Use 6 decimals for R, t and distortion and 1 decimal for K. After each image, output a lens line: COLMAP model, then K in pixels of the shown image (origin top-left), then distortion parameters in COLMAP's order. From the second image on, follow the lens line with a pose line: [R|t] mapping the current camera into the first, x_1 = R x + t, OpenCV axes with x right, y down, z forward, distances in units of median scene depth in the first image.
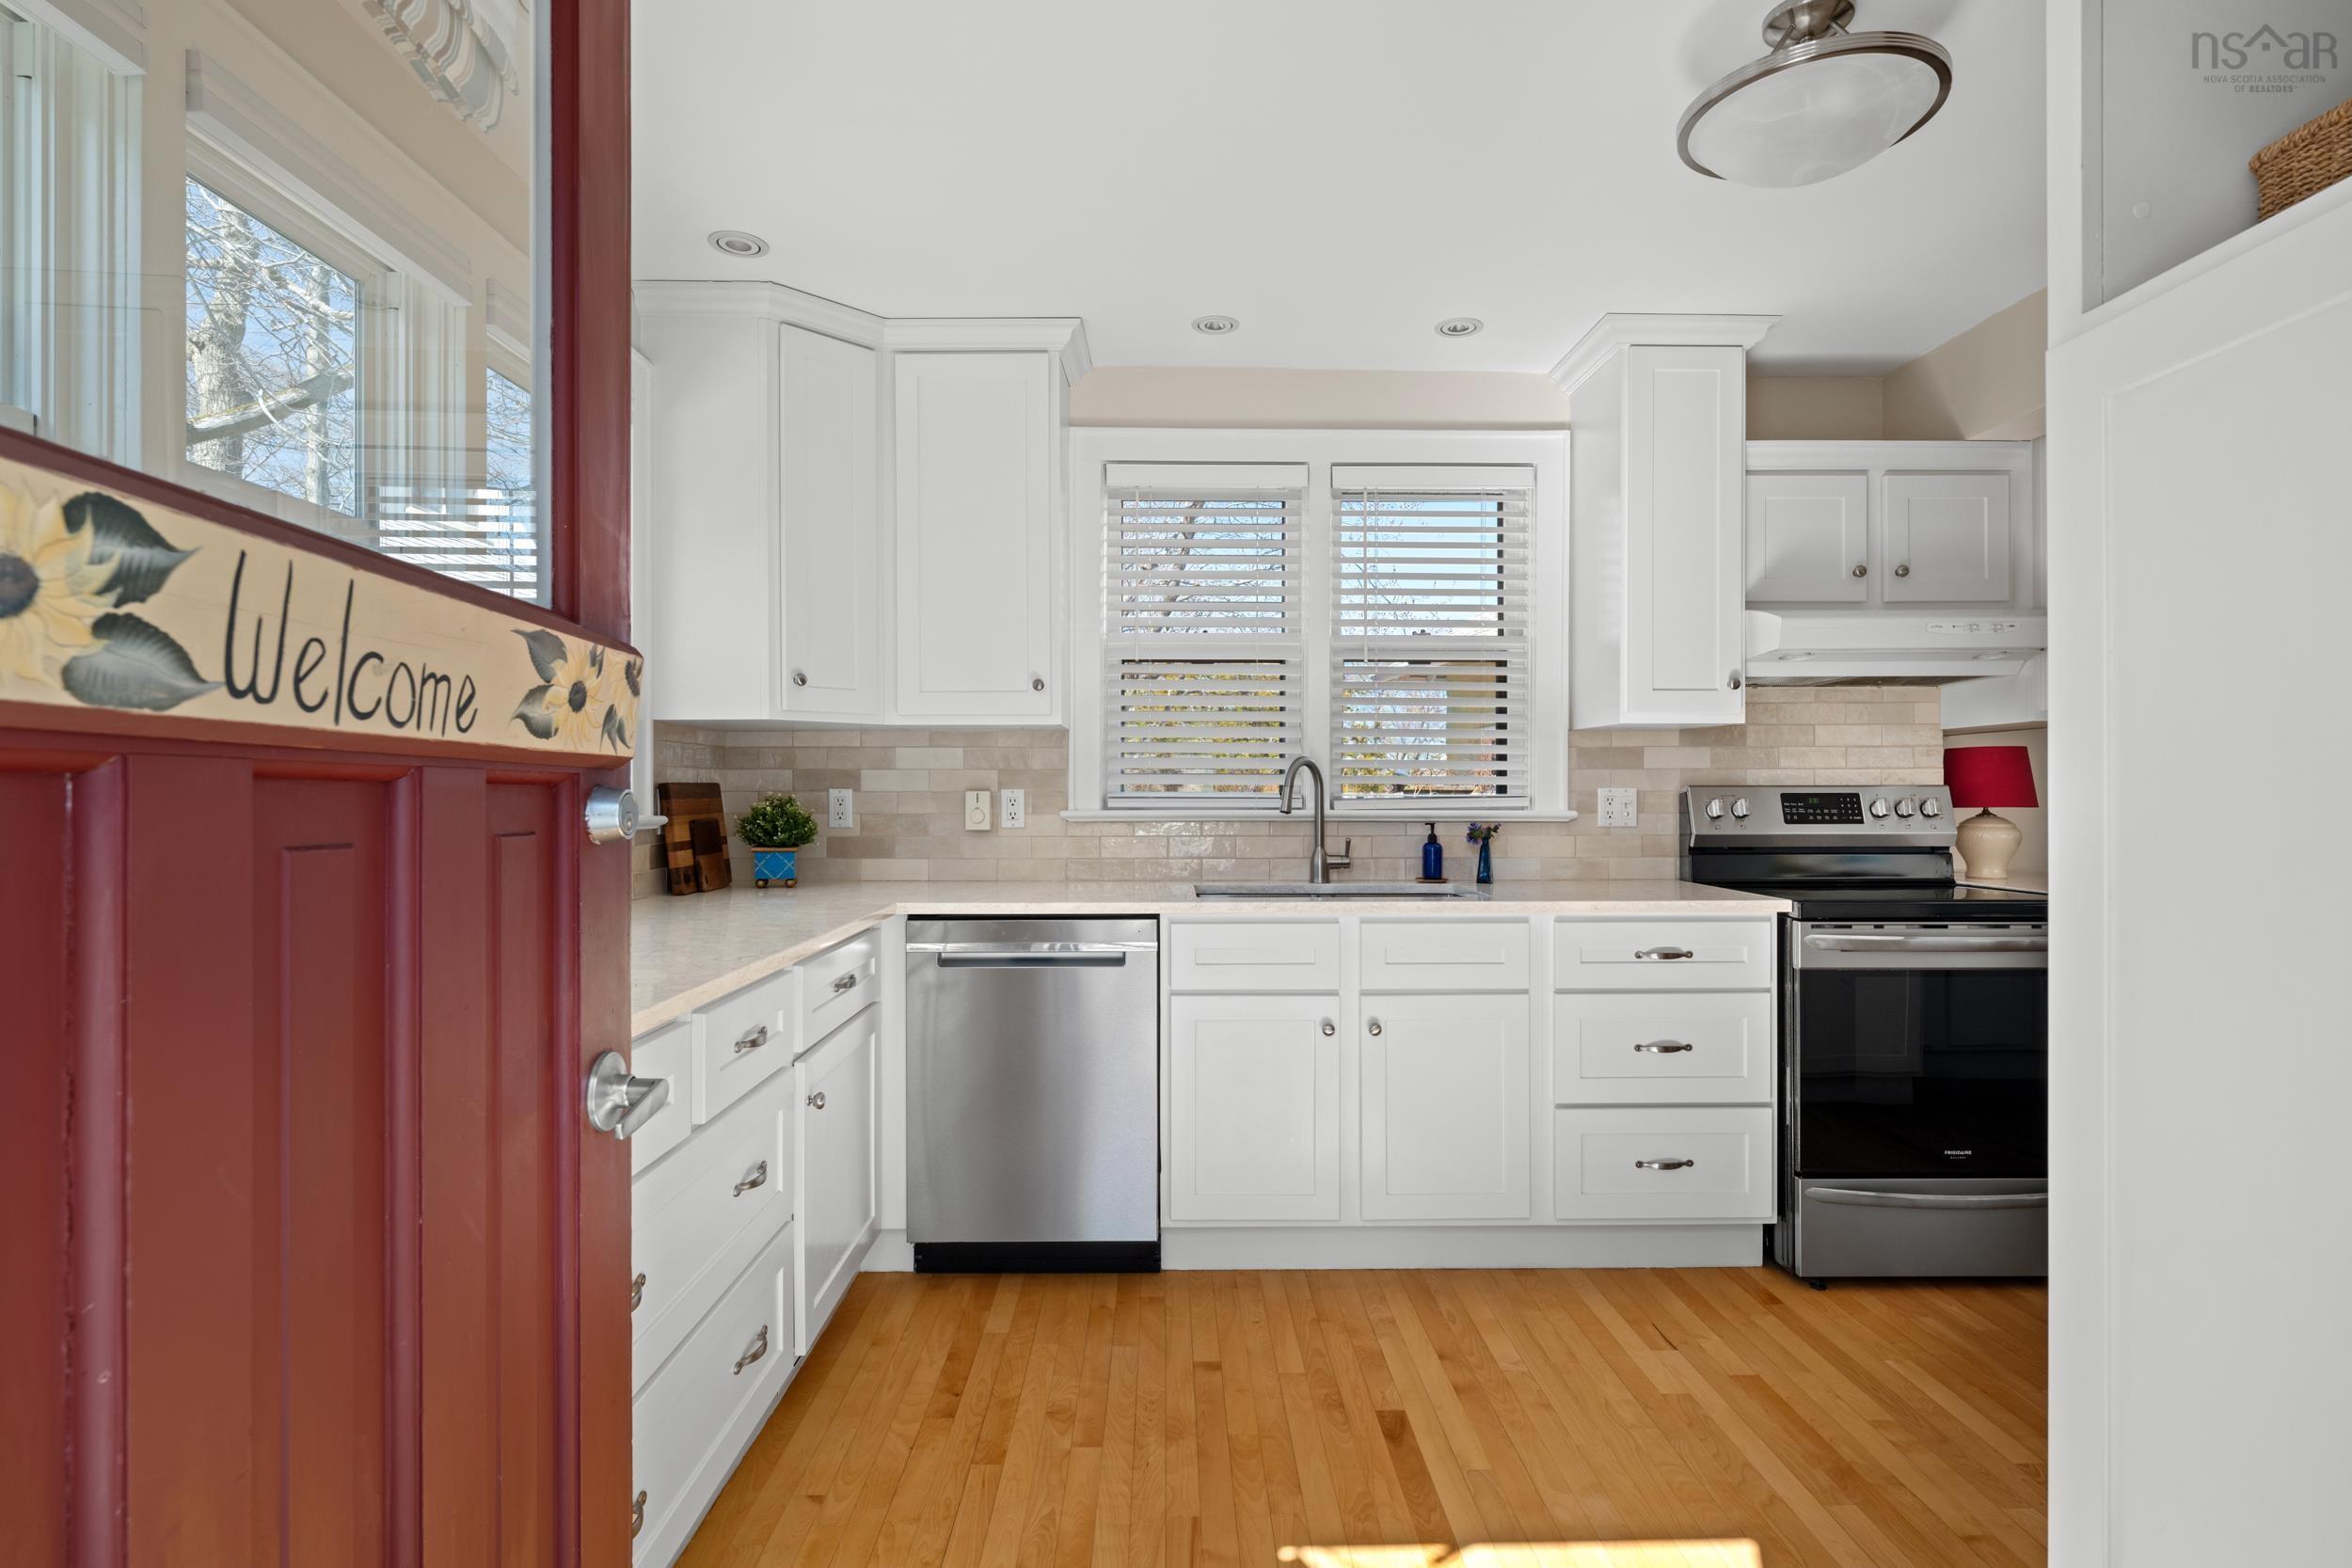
lens RADIAL K [[1097.7, 0, 1177.2], [0, 1097.7, 795.8], [0, 0, 1]] dist [-0.002199, -0.000065]
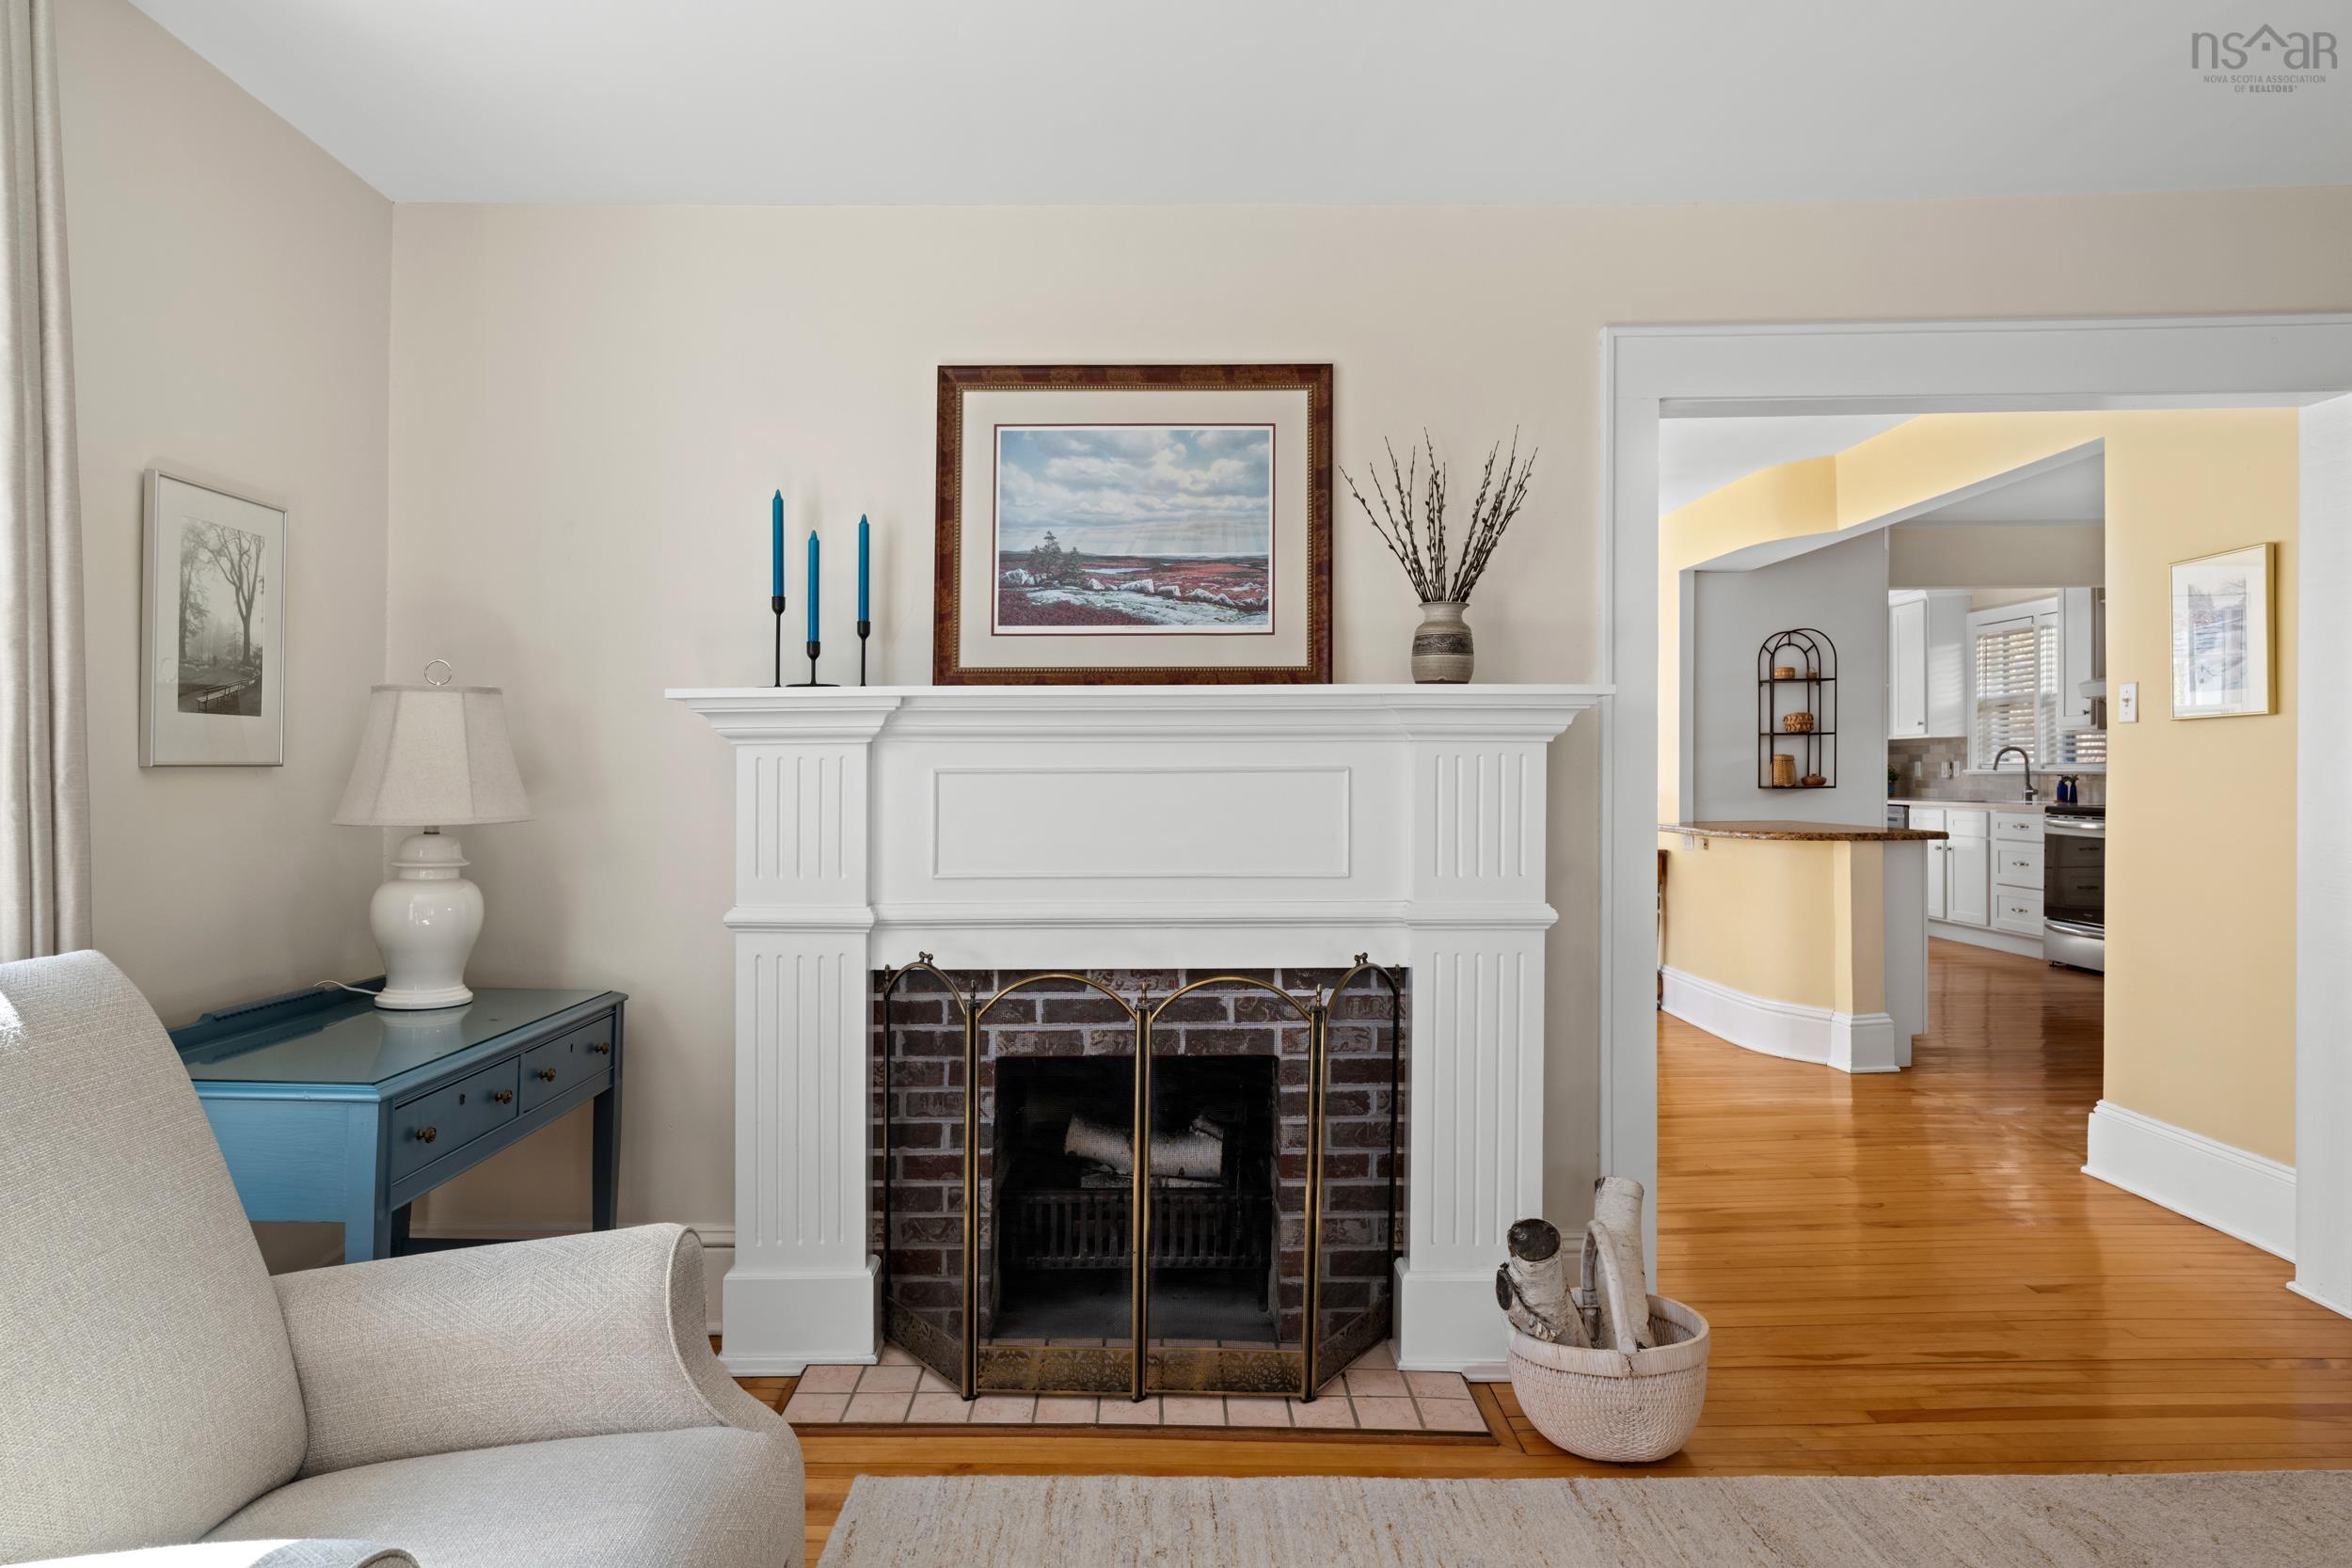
lens RADIAL K [[1340.8, 0, 1168.3], [0, 1340.8, 788.7], [0, 0, 1]] dist [0.003247, -0.003081]
pose [[-0.031307, 0.012164, -0.999436, 3.005106], [0.013354, 0.999842, 0.011750, -0.003482], [0.999421, -0.012979, -0.031465, -0.710109]]
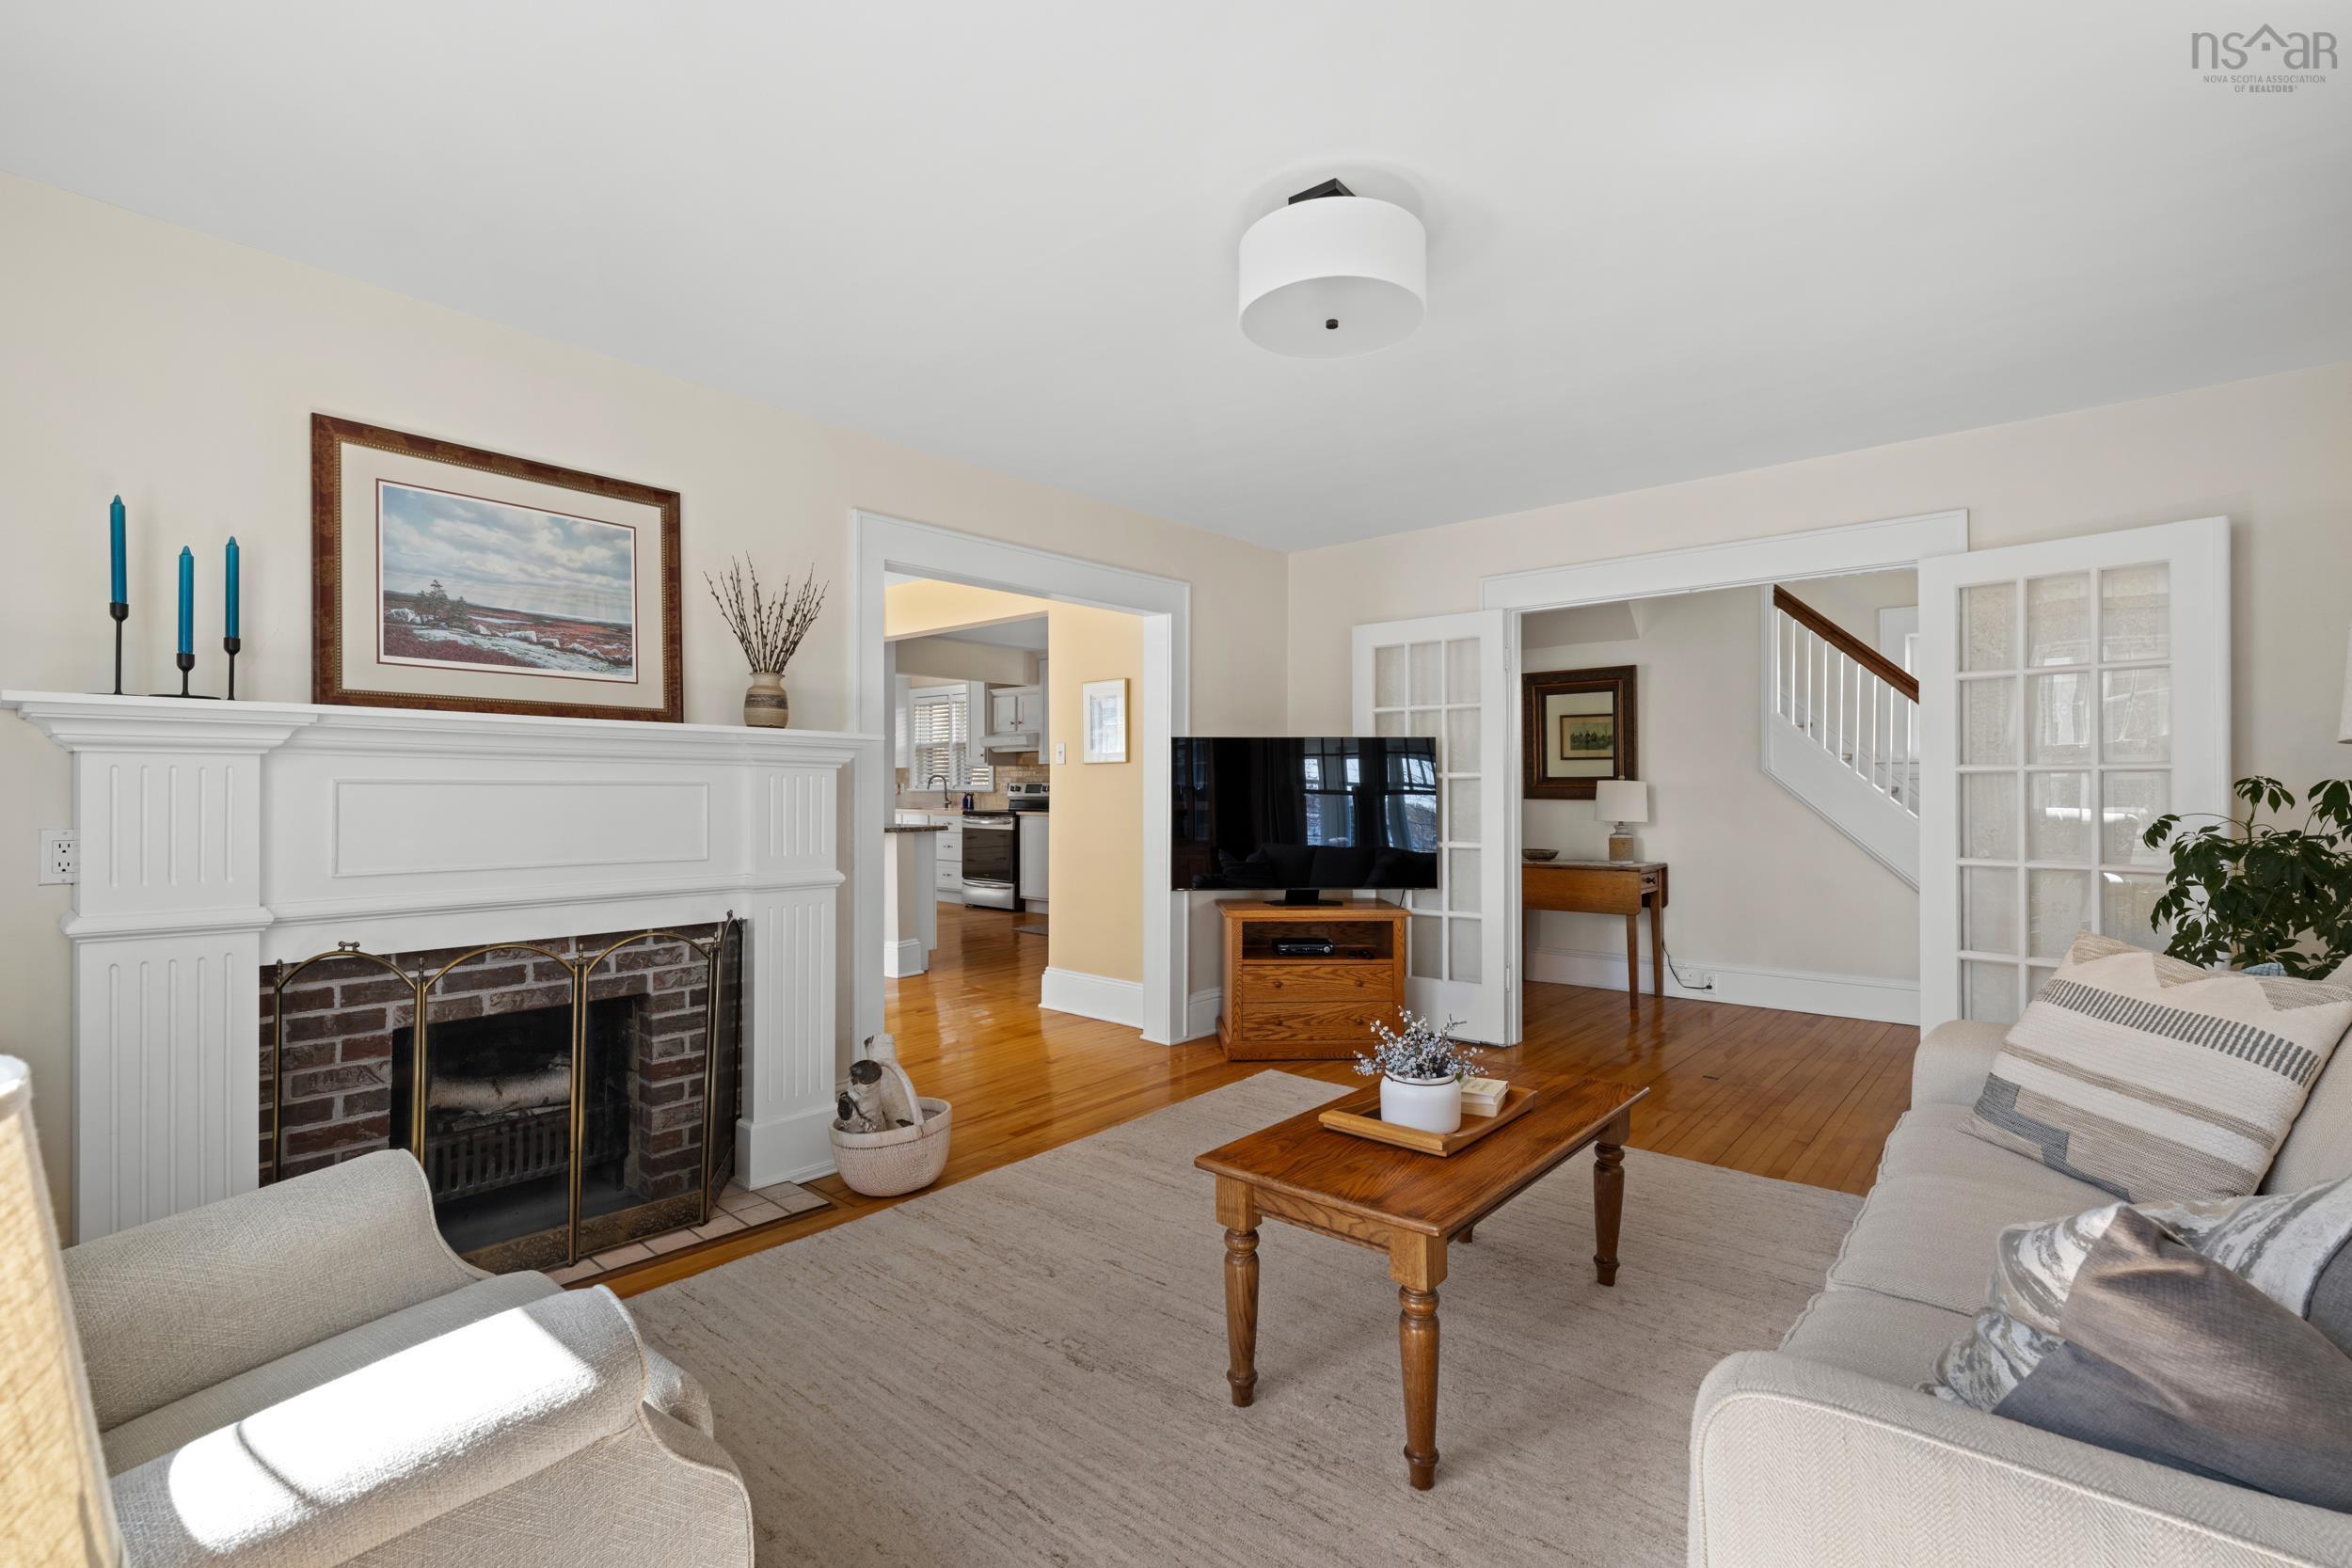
lens RADIAL K [[1065.9, 0, 1170.3], [0, 1065.9, 804.2], [0, 0, 1]] dist [0.001440, -0.000721]
pose [[0.742695, 0.012041, -0.669522, 3.097721], [0.001520, 0.999805, 0.019667, -0.004325], [0.669629, -0.015624, 0.742532, -1.020927]]
